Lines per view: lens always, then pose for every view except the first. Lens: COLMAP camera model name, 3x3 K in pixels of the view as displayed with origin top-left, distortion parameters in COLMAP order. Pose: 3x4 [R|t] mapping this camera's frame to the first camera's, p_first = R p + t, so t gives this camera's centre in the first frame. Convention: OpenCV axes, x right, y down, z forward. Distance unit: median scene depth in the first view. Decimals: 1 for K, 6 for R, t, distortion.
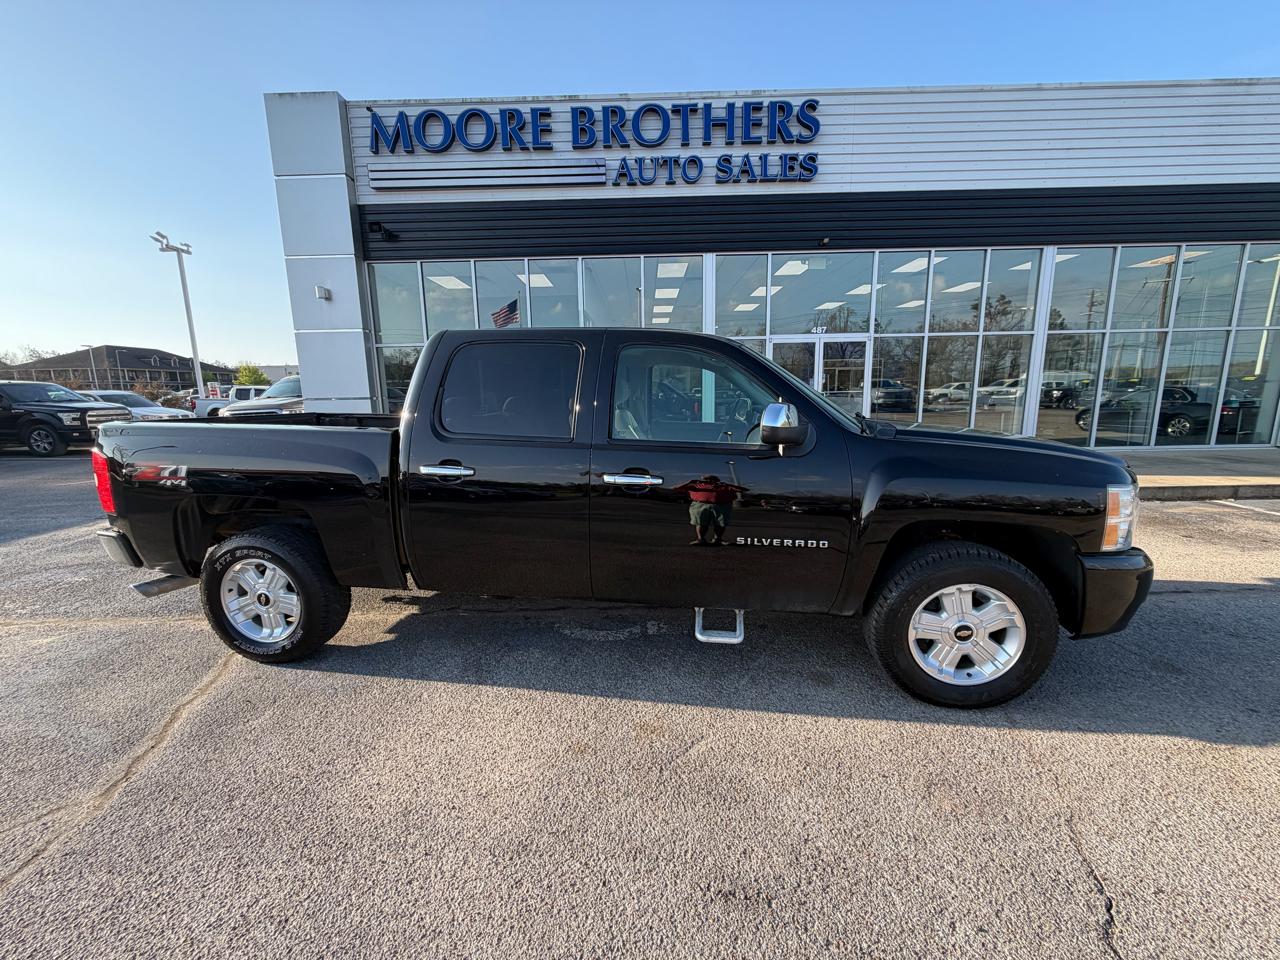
lens RADIAL K [[531.3, 0, 635.6], [0, 531.3, 481.8], [0, 0, 1]] dist [0.000854, -0.000705]
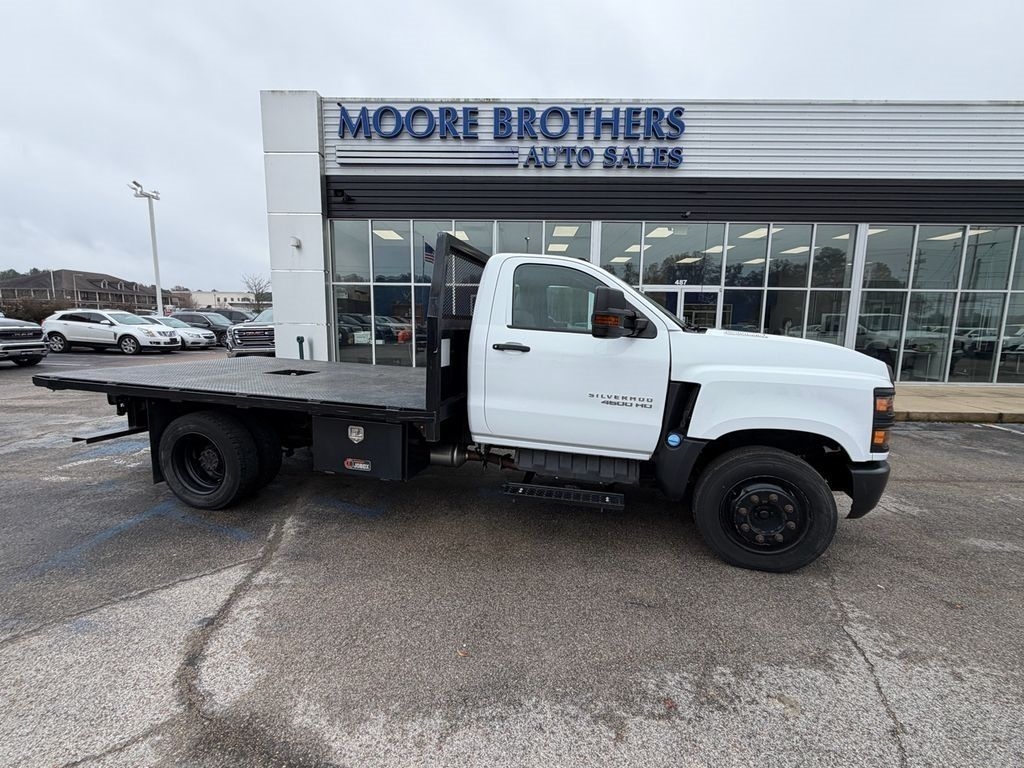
lens RADIAL K [[466.5, 0, 509.7], [0, 466.5, 384.2], [0, 0, 1]] dist [0.003196, -0.001817]
pose [[0.999439, 0.032693, -0.007211, -0.051272], [-0.032948, 0.998708, -0.038701, 0.015596], [0.005936, 0.038916, 0.999225, -0.116855]]
